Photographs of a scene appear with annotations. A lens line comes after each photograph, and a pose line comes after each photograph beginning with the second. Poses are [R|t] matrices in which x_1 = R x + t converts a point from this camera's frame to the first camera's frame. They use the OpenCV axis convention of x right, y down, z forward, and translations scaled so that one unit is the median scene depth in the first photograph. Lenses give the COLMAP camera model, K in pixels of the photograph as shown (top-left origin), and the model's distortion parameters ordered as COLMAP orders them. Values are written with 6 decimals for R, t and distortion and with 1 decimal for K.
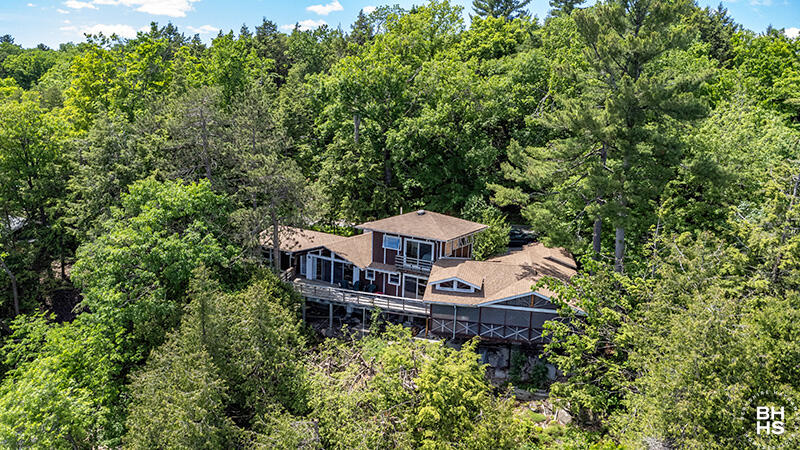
lens RADIAL K [[575.7, 0, 399.5], [0, 575.7, 213.4], [0, 0, 1]] dist [0.031656, -0.006198]
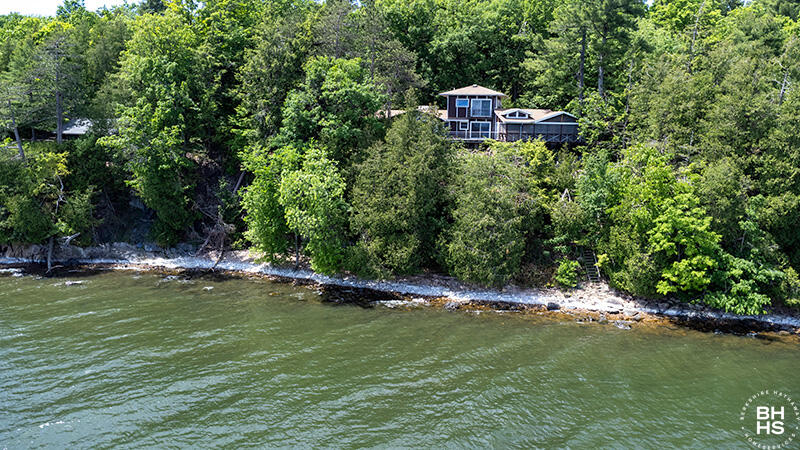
lens RADIAL K [[575.7, 0, 399.5], [0, 575.7, 213.4], [0, 0, 1]] dist [0.031656, -0.006198]
pose [[0.956891, -0.064002, 0.283306, -0.659978], [0.063655, 0.997917, 0.010440, 0.332644], [-0.283385, 0.008044, 0.958973, -0.498069]]
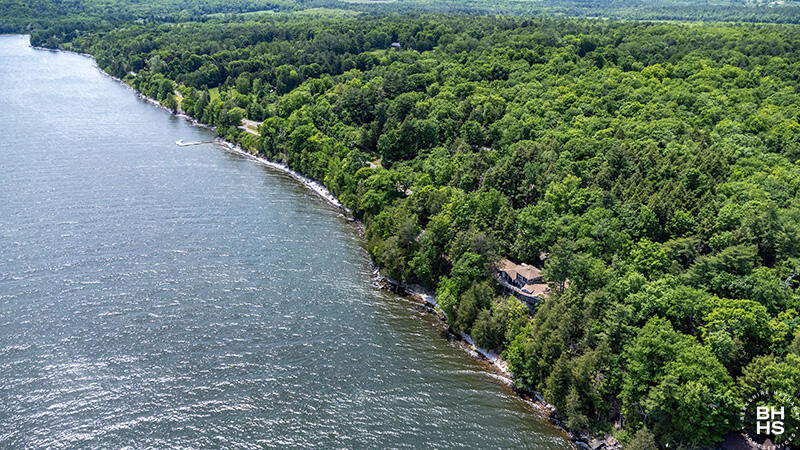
lens RADIAL K [[575.7, 0, 399.5], [0, 575.7, 213.4], [0, 0, 1]] dist [0.031656, -0.006198]
pose [[0.863092, 0.148670, -0.482669, 1.179797], [-0.059492, 0.978966, 0.195157, -1.150992], [0.501531, -0.139723, 0.853782, -2.931694]]
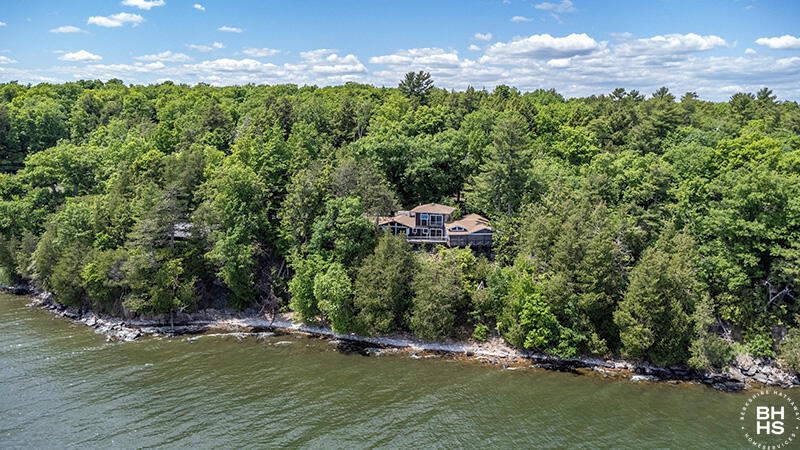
lens RADIAL K [[575.7, 0, 399.5], [0, 575.7, 213.4], [0, 0, 1]] dist [0.031656, -0.006198]
pose [[0.955995, -0.072997, 0.284156, -0.840236], [0.072970, 0.997277, 0.010697, 0.000625], [-0.284164, 0.010508, 0.958718, -1.408593]]
